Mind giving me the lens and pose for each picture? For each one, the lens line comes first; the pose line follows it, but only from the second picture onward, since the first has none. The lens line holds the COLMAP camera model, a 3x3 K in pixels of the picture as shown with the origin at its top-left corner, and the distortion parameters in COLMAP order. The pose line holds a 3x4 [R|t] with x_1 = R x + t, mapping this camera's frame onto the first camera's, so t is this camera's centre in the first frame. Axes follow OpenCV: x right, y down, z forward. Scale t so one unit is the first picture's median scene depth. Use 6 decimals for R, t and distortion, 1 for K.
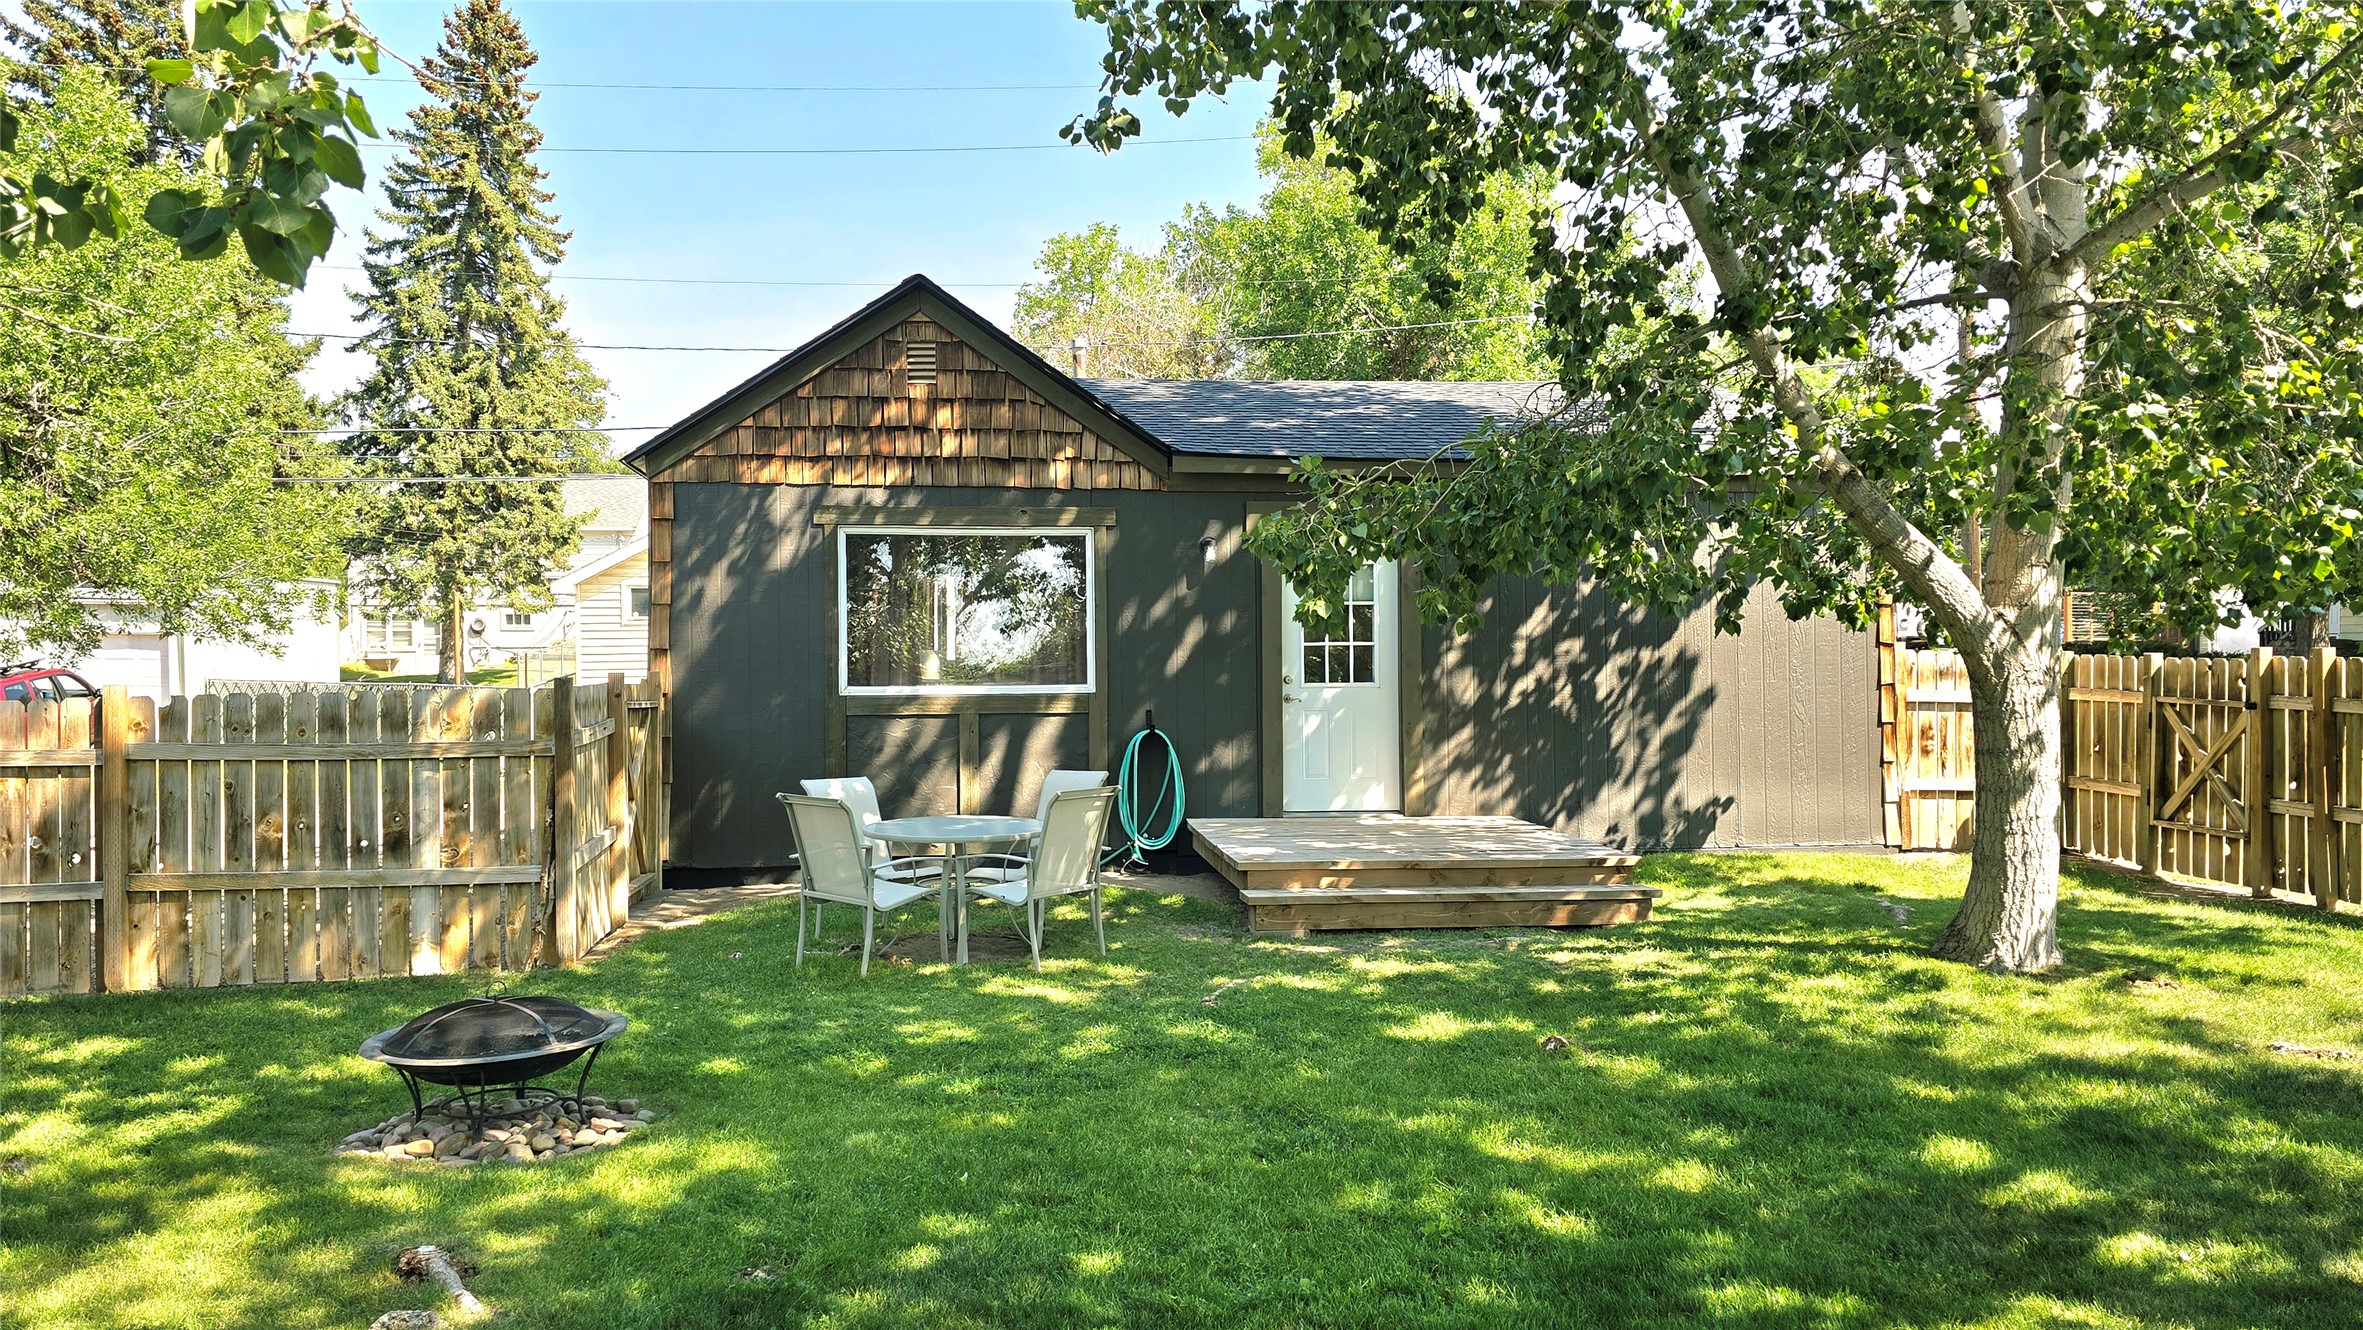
lens RADIAL K [[1760.5, 0, 1217.3], [0, 1760.5, 647.4], [0, 0, 1]] dist [0.106768, -0.135361]
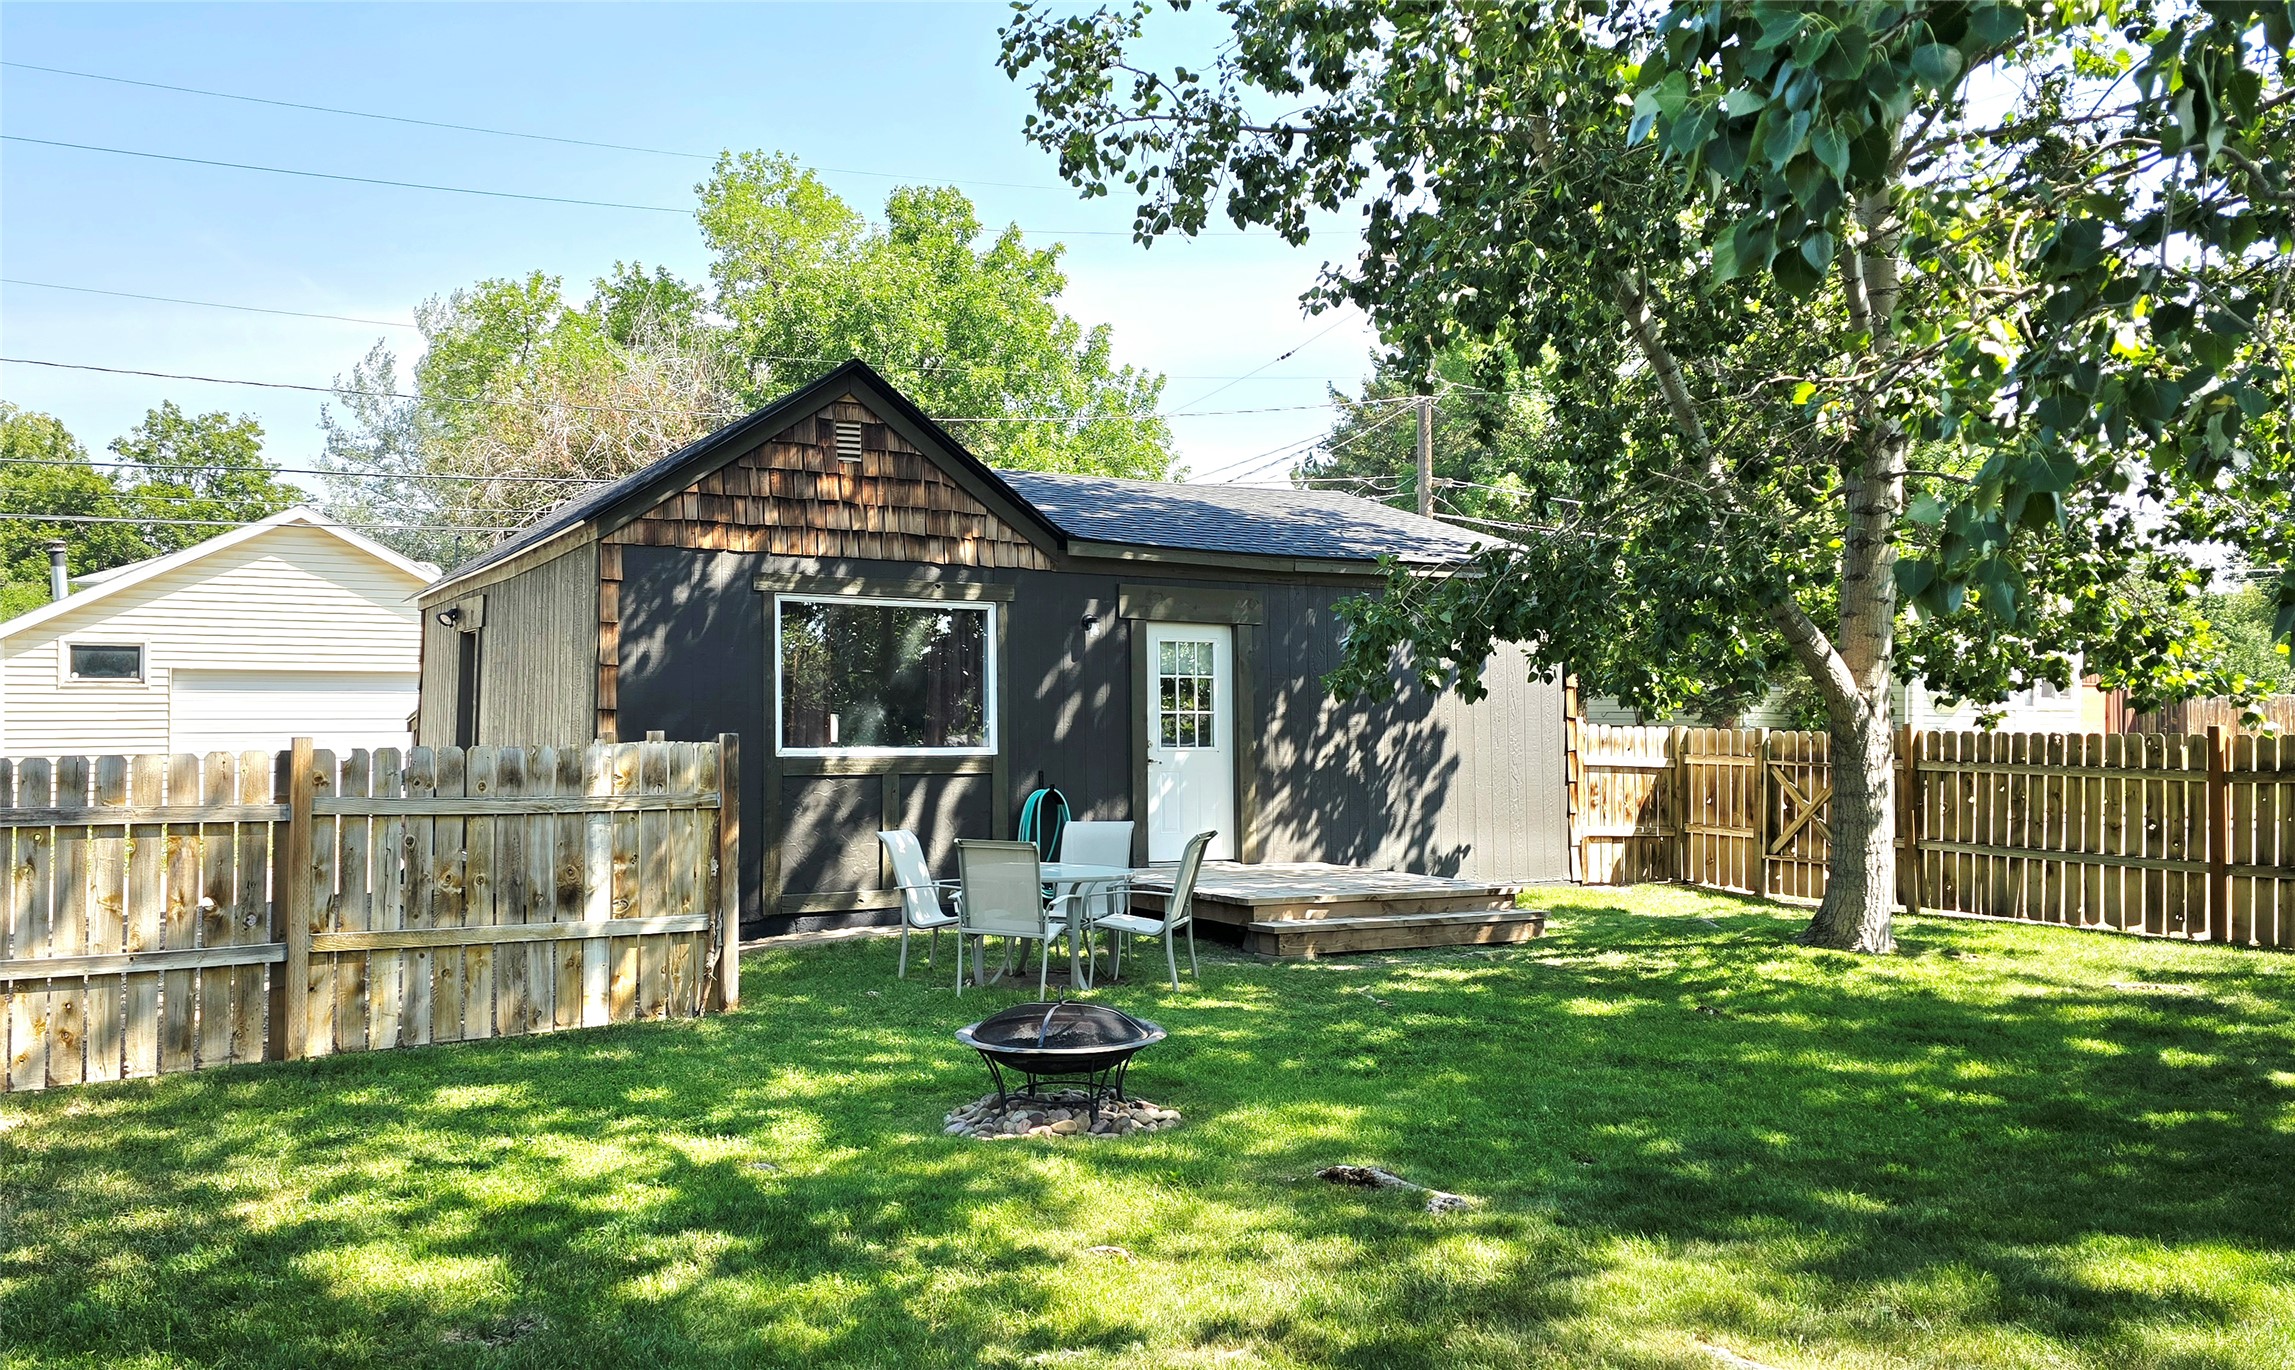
lens RADIAL K [[1797.8, 0, 1147.5], [0, 1797.8, 685.0], [0, 0, 1]] dist [0.064463, 0.003141]
pose [[0.923541, 0.017725, 0.383089, -0.412688], [-0.008484, 0.999631, -0.025797, 0.010267], [-0.383405, 0.020574, 0.923351, -0.055753]]
